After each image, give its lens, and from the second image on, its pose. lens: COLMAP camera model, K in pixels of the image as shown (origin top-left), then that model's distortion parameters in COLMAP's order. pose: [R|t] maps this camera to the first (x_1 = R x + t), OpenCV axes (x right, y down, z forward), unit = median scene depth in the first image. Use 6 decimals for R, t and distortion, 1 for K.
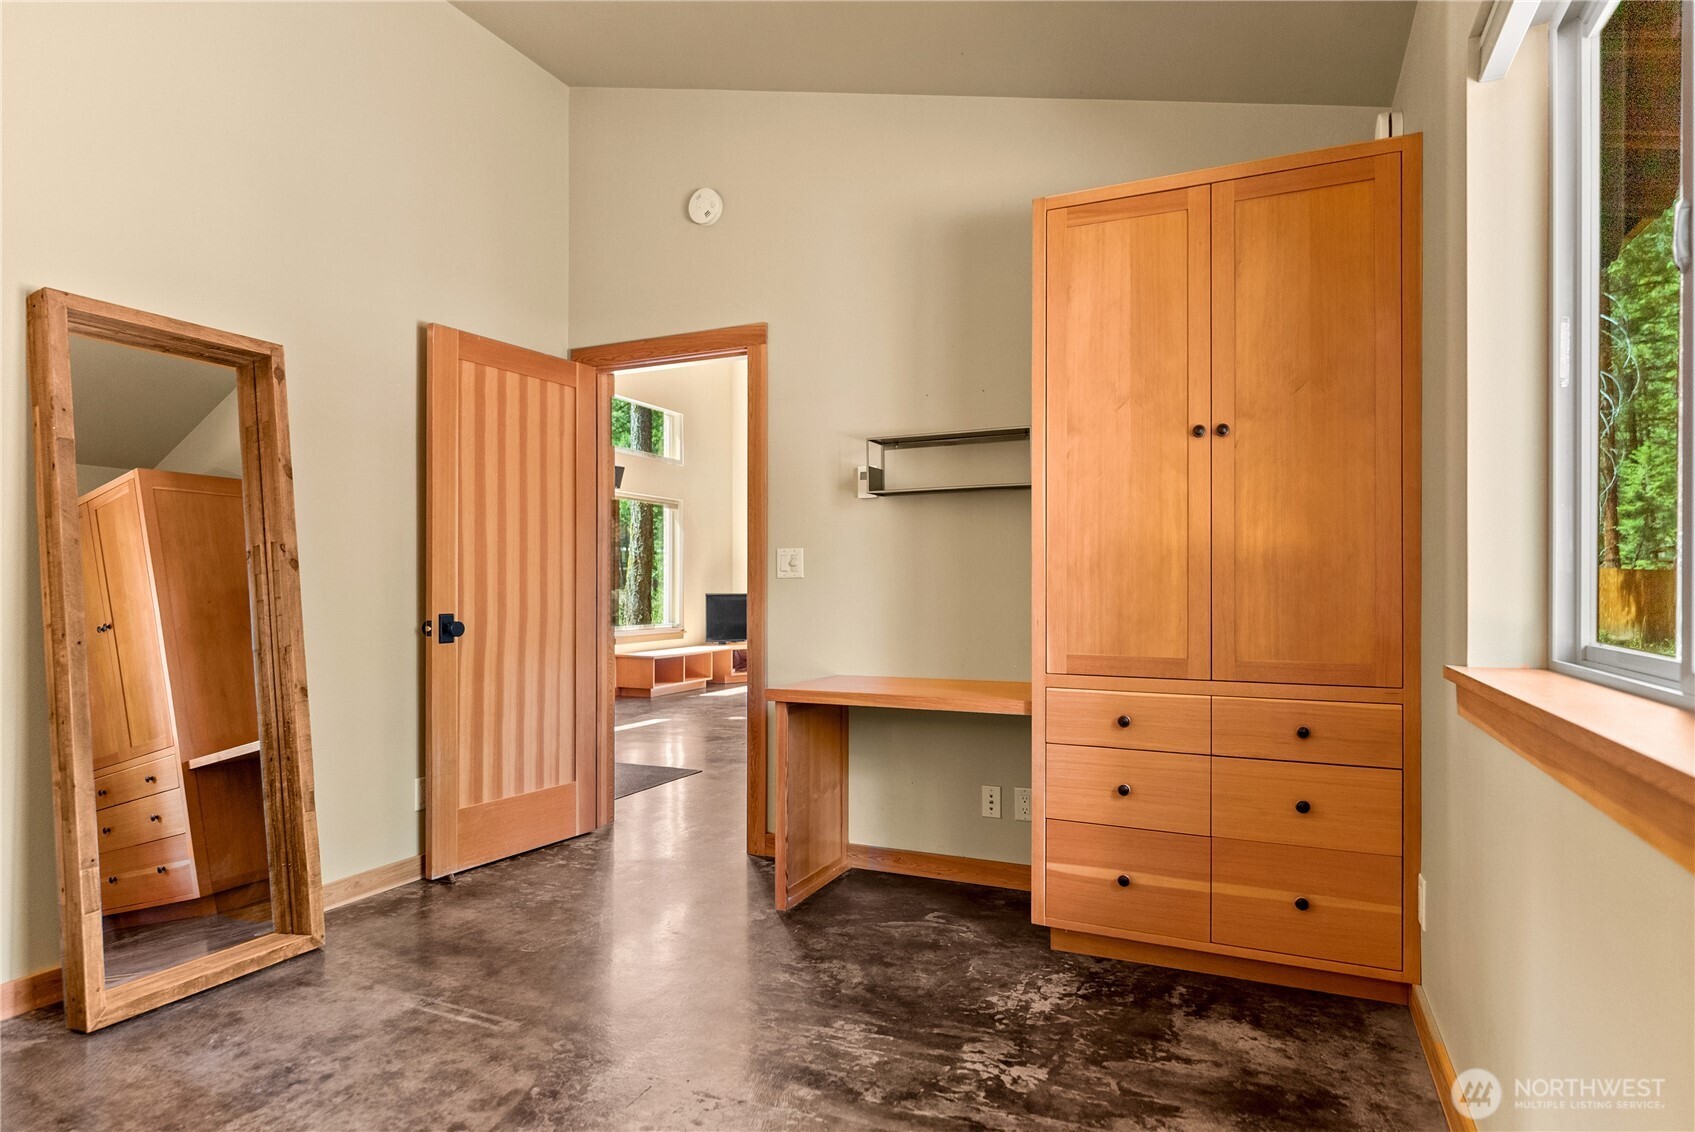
lens RADIAL K [[915.3, 0, 834.1], [0, 915.3, 583.4], [0, 0, 1]] dist [-0.001767, 0.000687]
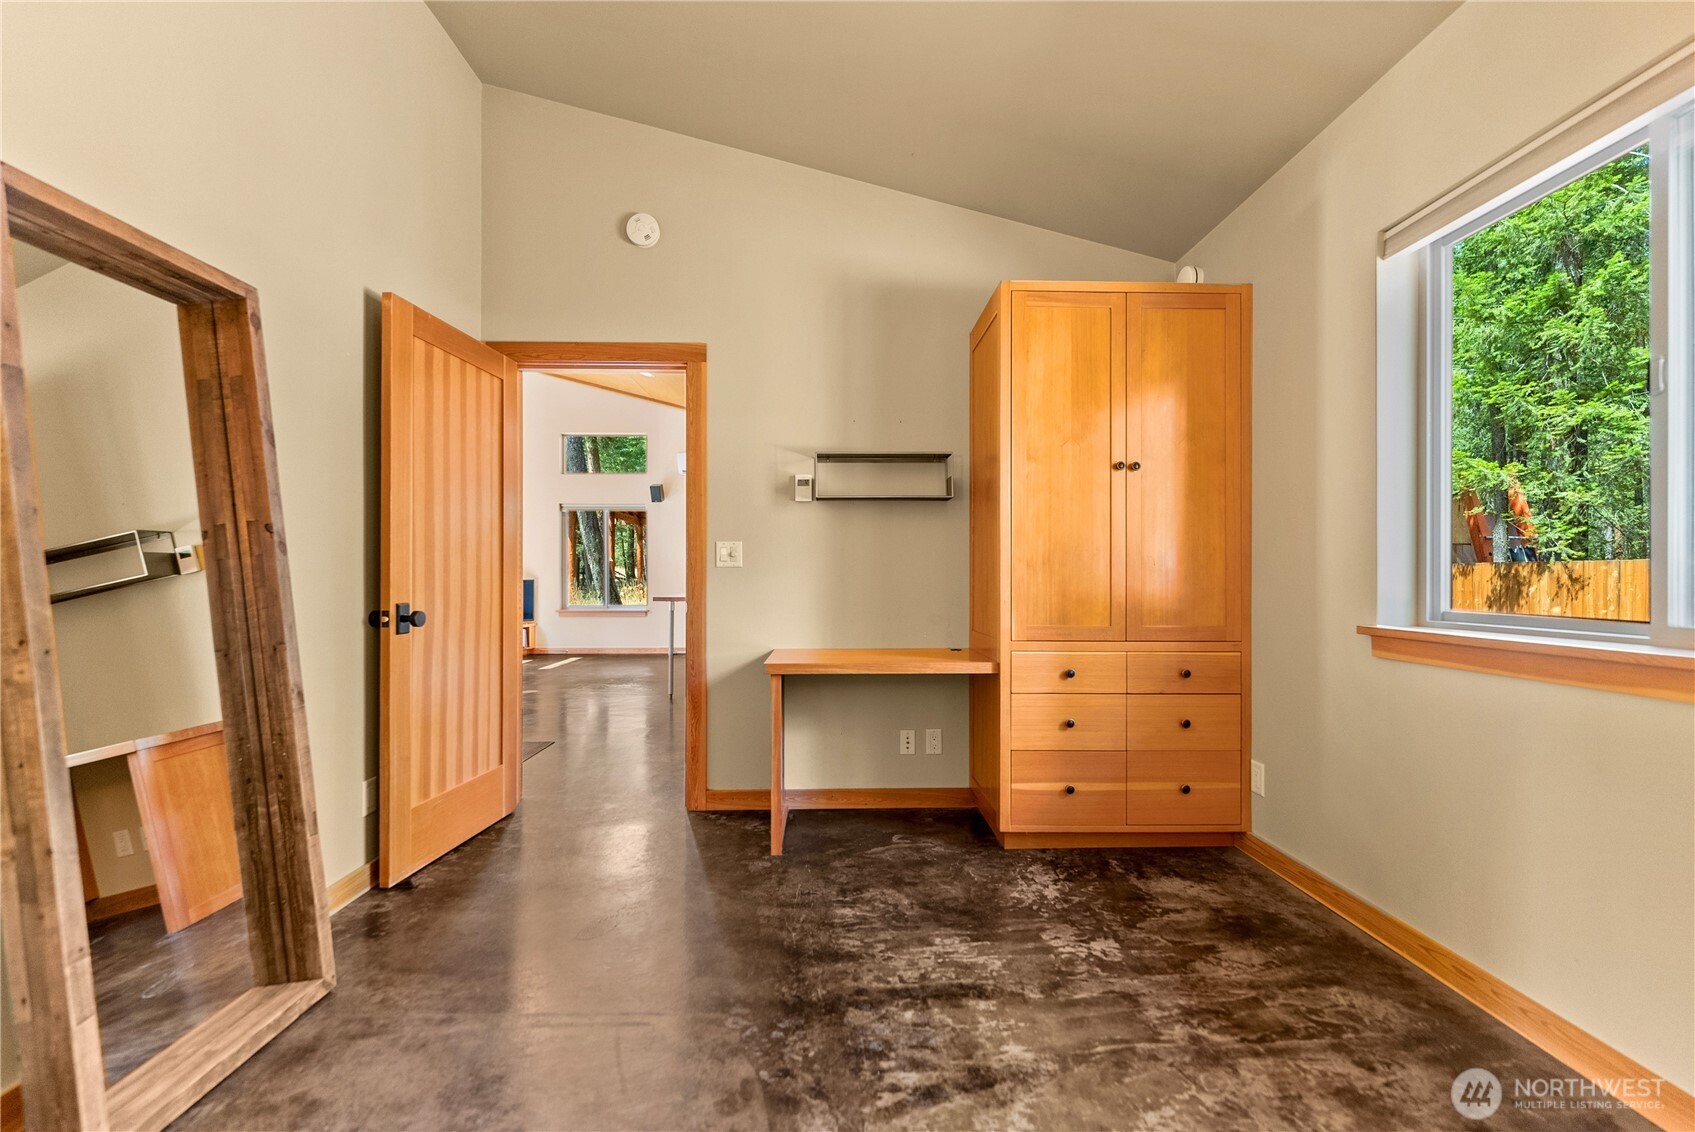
lens RADIAL K [[702.3, 0, 839.7], [0, 702.3, 572.4], [0, 0, 1]] dist [0.004126, -0.000487]
pose [[0.899495, 0.002793, 0.436922, -0.439728], [-0.003262, 0.999995, 0.000322, -0.000118], [-0.436918, -0.001715, 0.899499, 0.196981]]
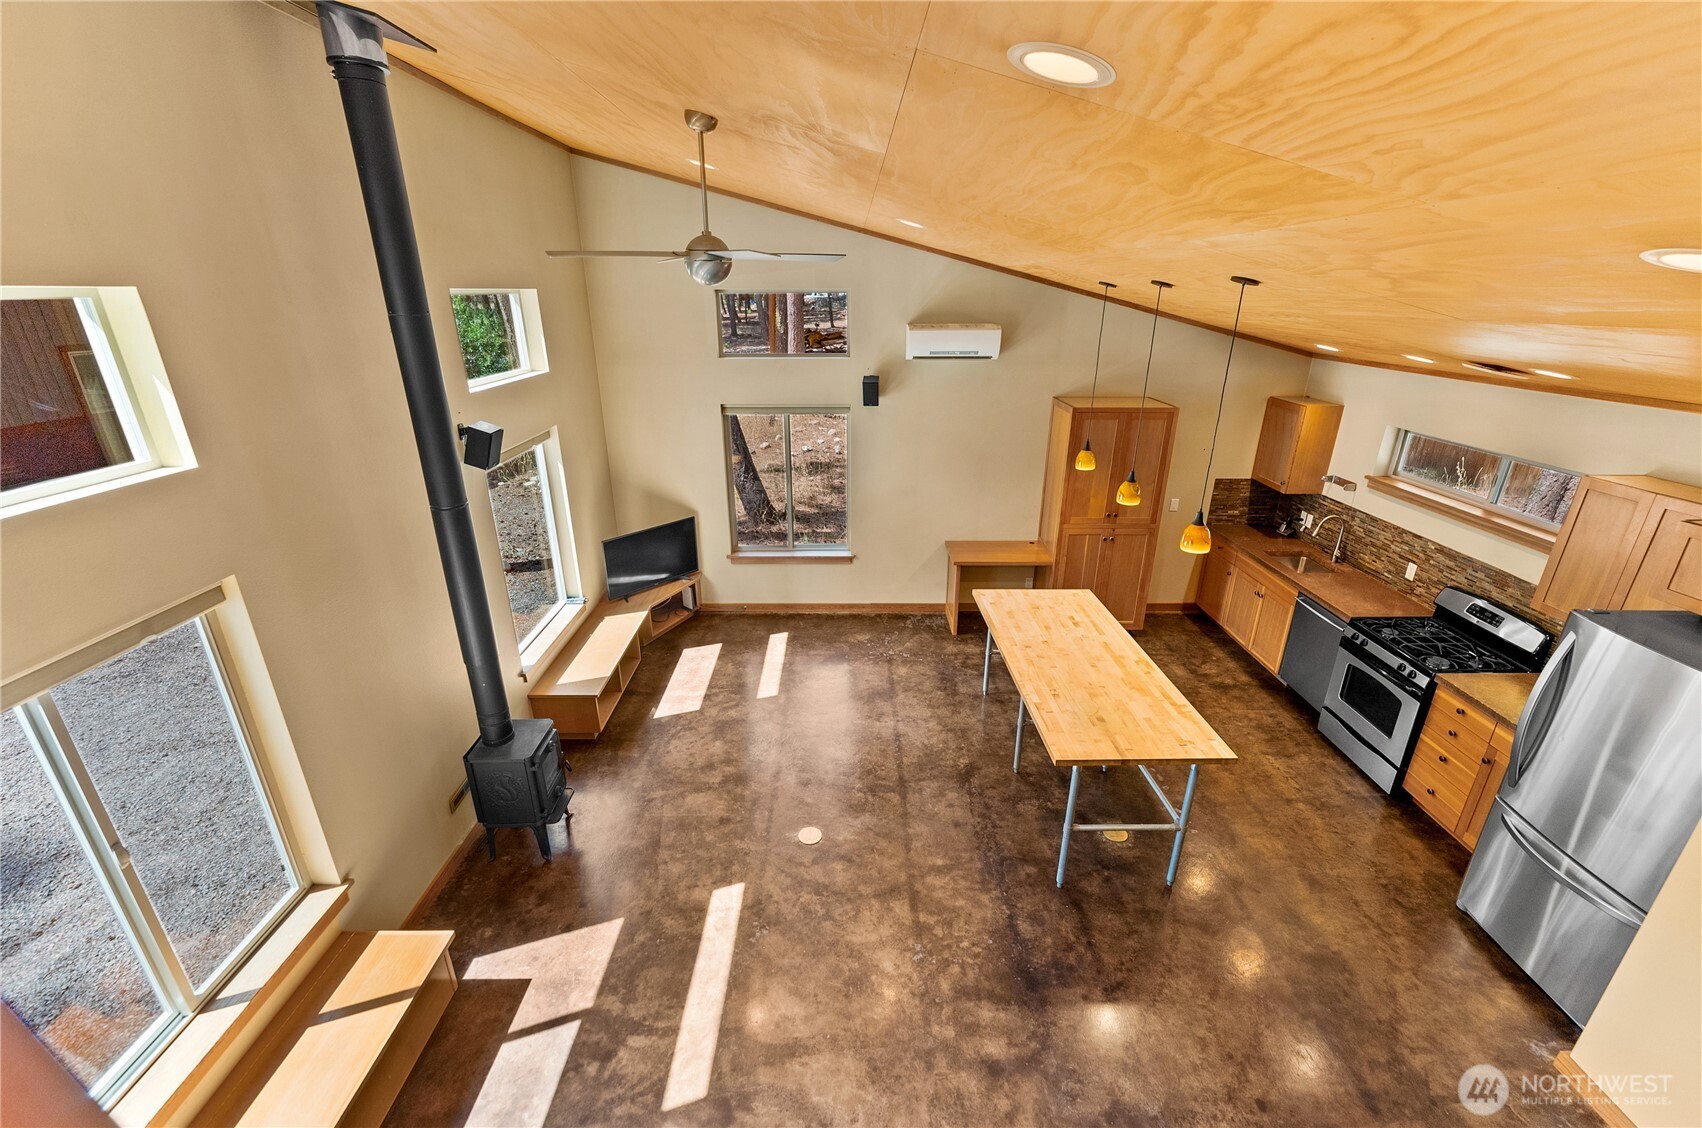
lens RADIAL K [[704.0, 0, 855.6], [0, 704.0, 567.1], [0, 0, 1]] dist [0.004527, 0.000050]
pose [[0.907301, -0.150491, 0.392630, -0.807881], [-0.005935, 0.929083, 0.369823, -0.810955], [-0.420441, -0.337871, 0.842064, 1.838388]]
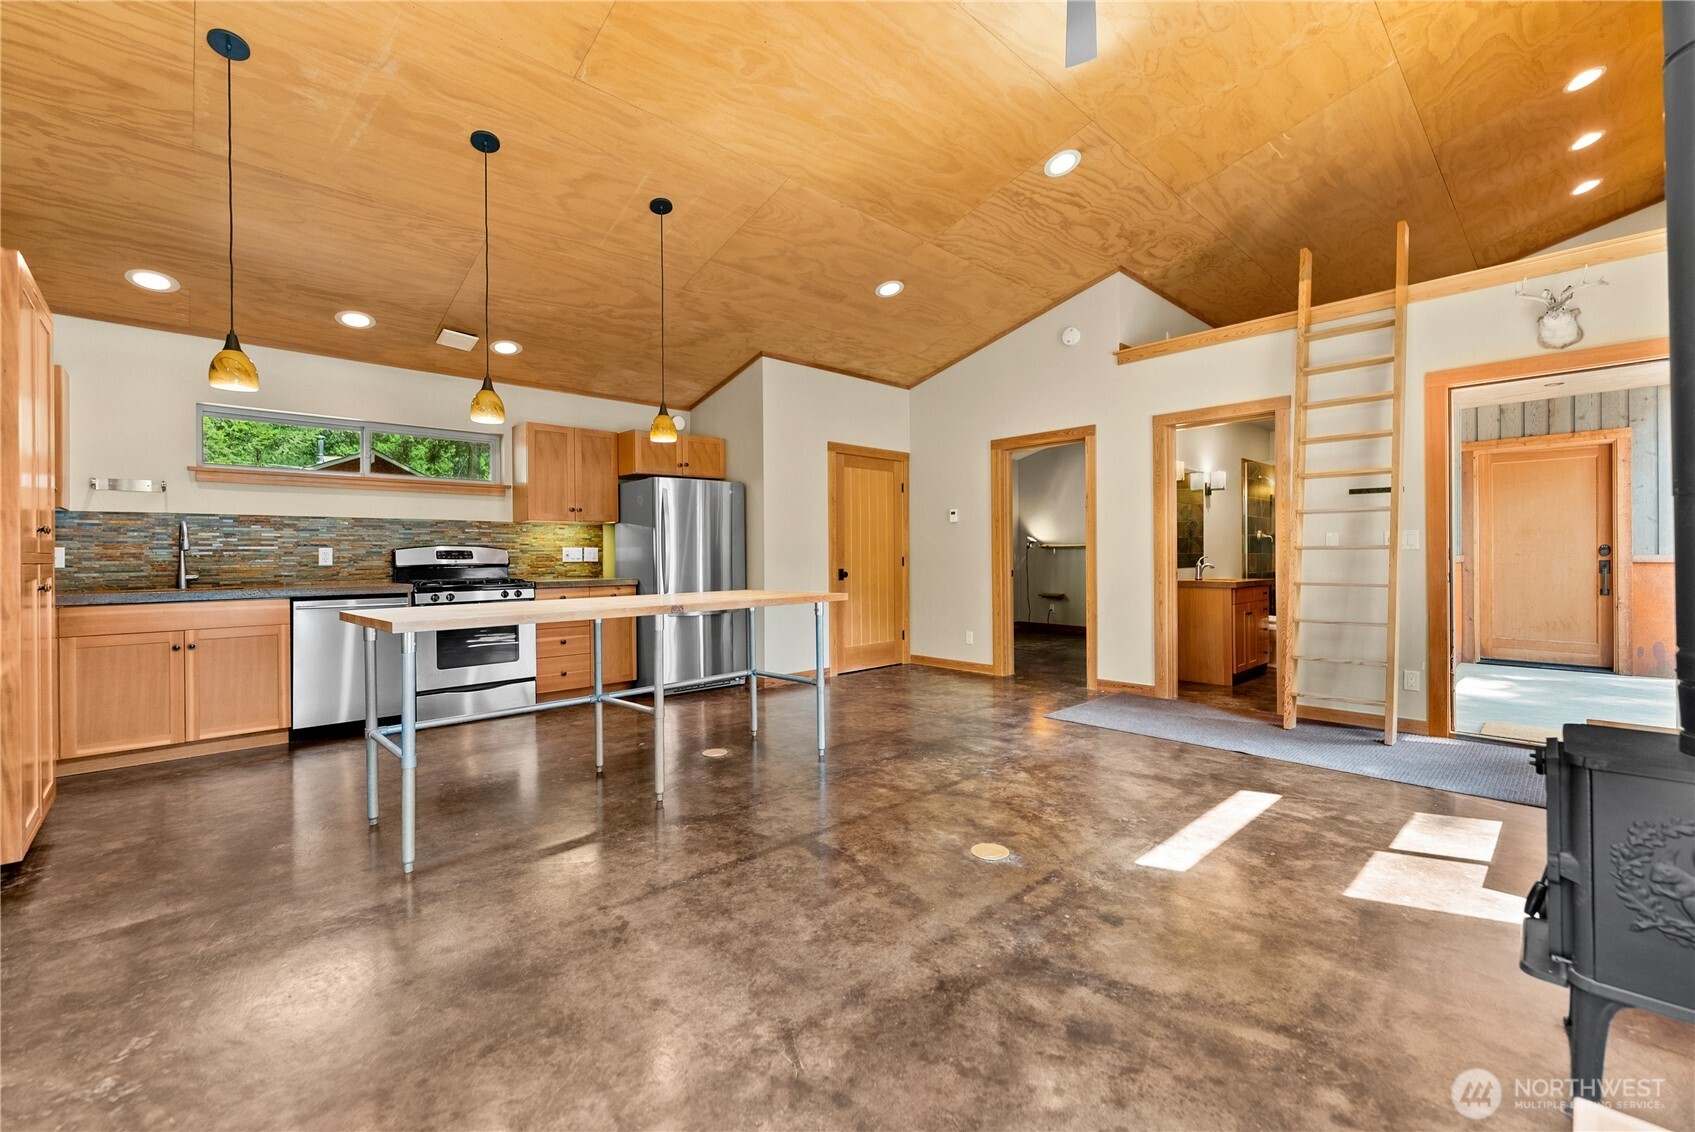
lens RADIAL K [[702.3, 0, 845.7], [0, 702.3, 556.9], [0, 0, 1]] dist [0.004126, -0.000487]
pose [[-0.924351, 0.006817, 0.381482, -0.530720], [0.005095, 0.999972, -0.005524, 0.019255], [-0.381509, -0.003162, -0.924360, 4.242748]]
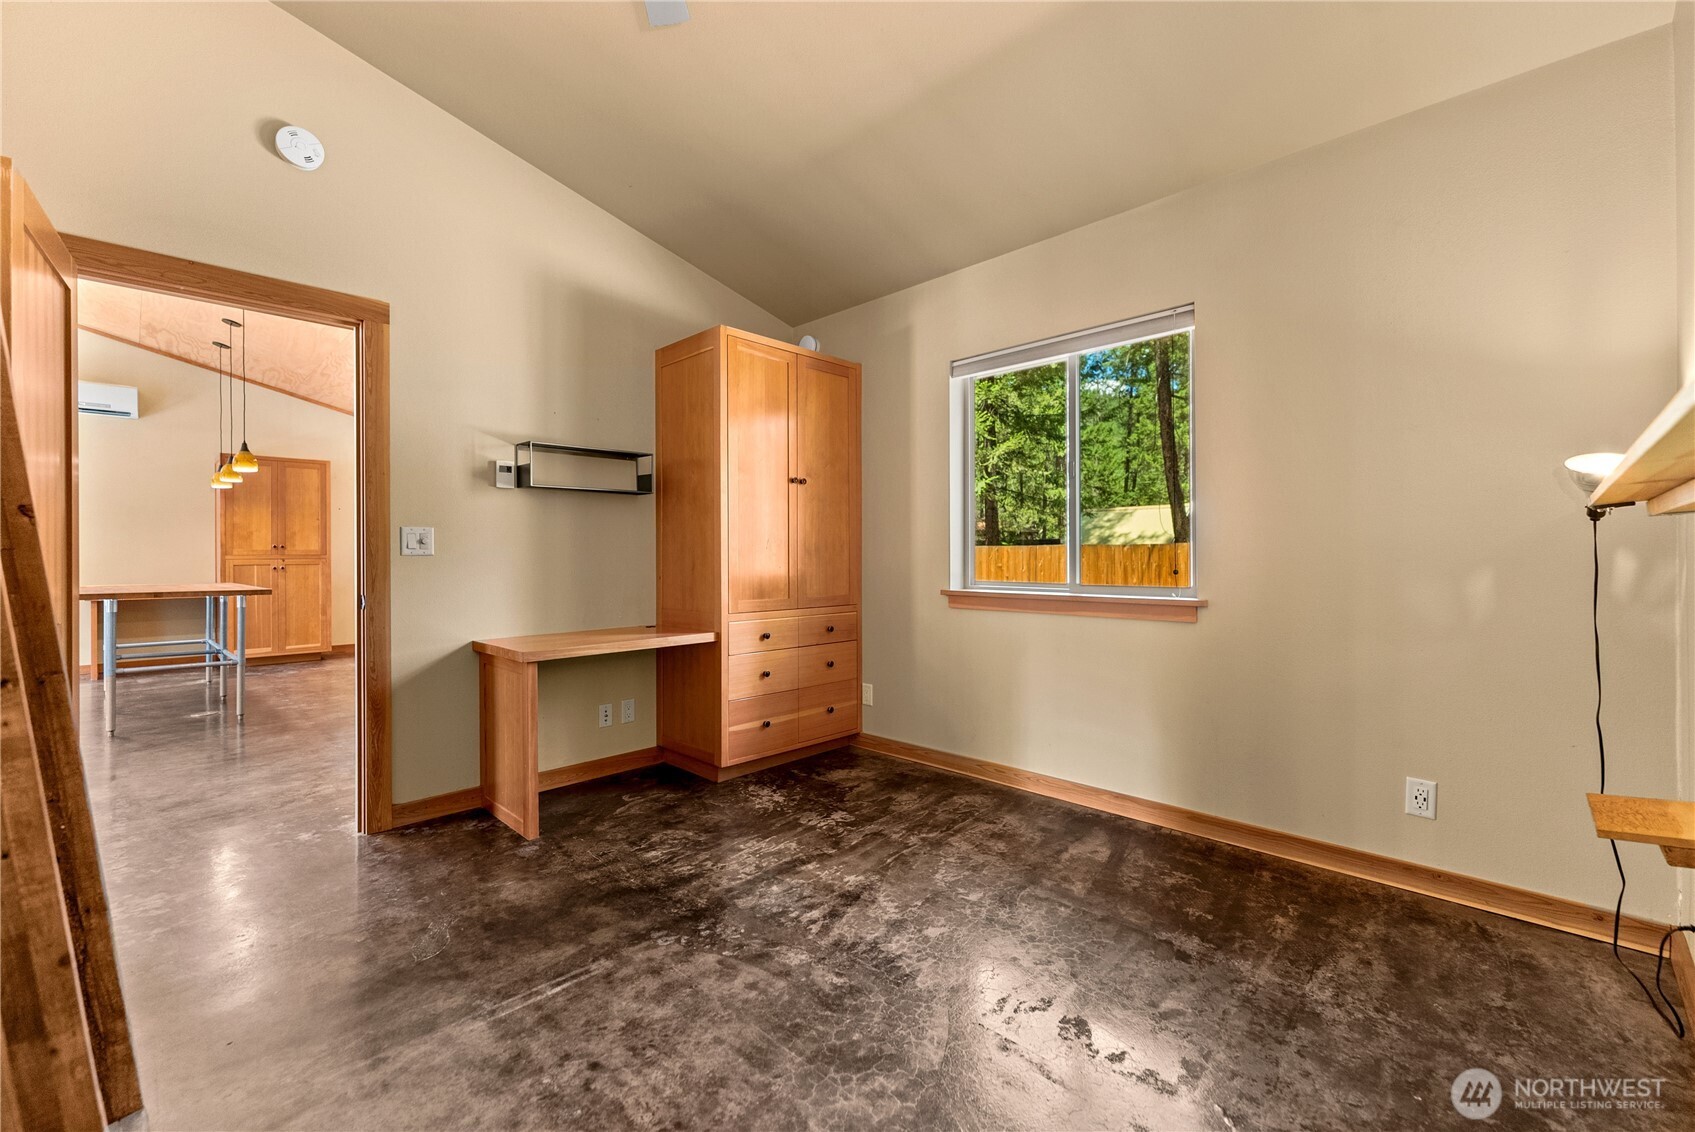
lens RADIAL K [[702.3, 0, 837.6], [0, 702.3, 550.7], [0, 0, 1]] dist [0.004126, -0.000487]
pose [[0.350792, 0.002628, 0.936450, -0.901471], [-0.001029, 0.999997, -0.002421, -0.013638], [-0.936453, -0.000114, 0.350794, 0.370737]]
